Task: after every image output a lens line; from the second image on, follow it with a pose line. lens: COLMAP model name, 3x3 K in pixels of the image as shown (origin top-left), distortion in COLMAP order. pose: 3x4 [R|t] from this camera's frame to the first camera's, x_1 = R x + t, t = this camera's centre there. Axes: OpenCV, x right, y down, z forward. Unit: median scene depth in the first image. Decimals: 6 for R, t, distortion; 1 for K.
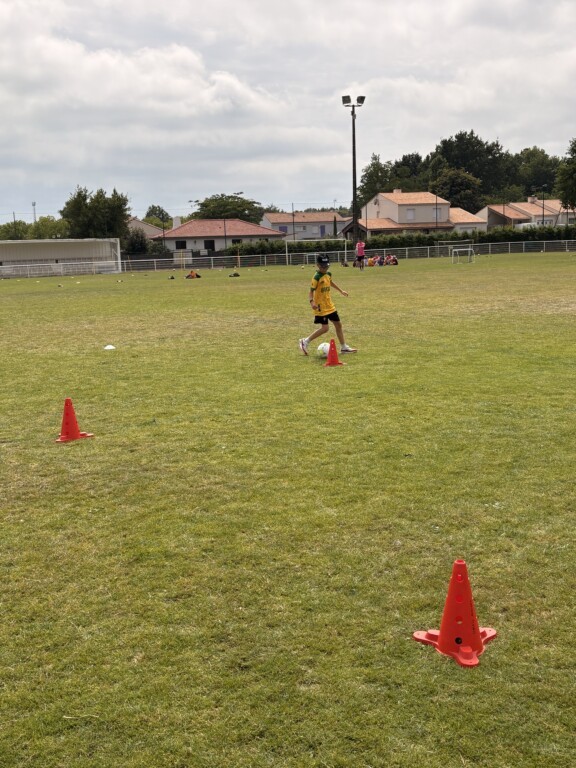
lens RADIAL K [[830.3, 0, 288.0], [0, 830.3, 384.0], [0, 0, 1]] dist [0.238373, -0.915223]
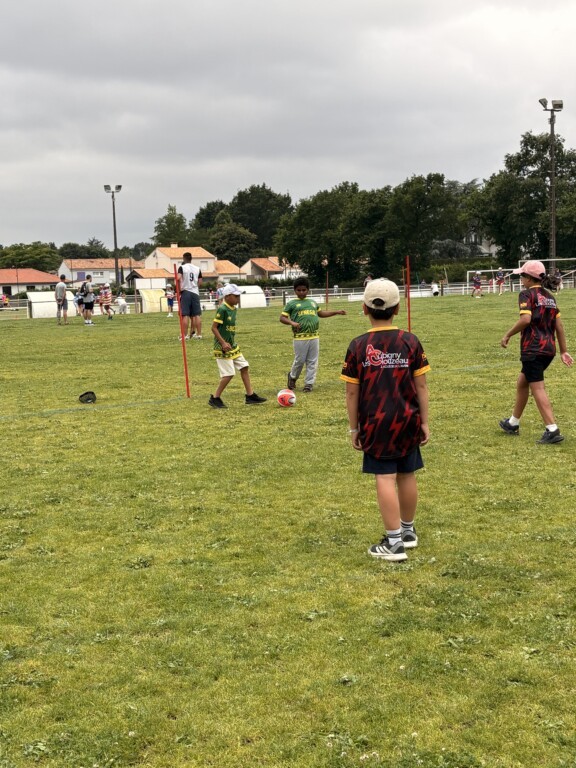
lens RADIAL K [[1300.3, 0, 288.0], [0, 1300.3, 384.0], [0, 0, 1]] dist [0.423402, -0.008319]
pose [[0.995080, -0.007754, 0.098774, 0.121466], [0.016046, 0.996384, -0.083434, 0.136452], [-0.097770, 0.084608, 0.991606, -0.938419]]
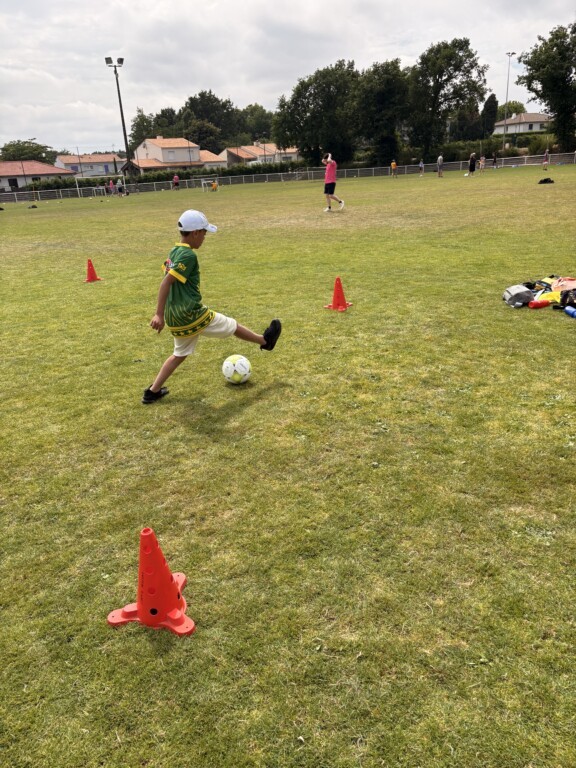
lens RADIAL K [[576.1, 0, 279.5], [0, 576.1, 387.9], [0, 0, 1]] dist [0.021754, 0.004221]
pose [[0.952712, -0.128341, 0.275441, 0.007870], [0.076381, 0.978472, 0.191726, -0.001414], [-0.294117, -0.161621, 0.942005, 0.012343]]
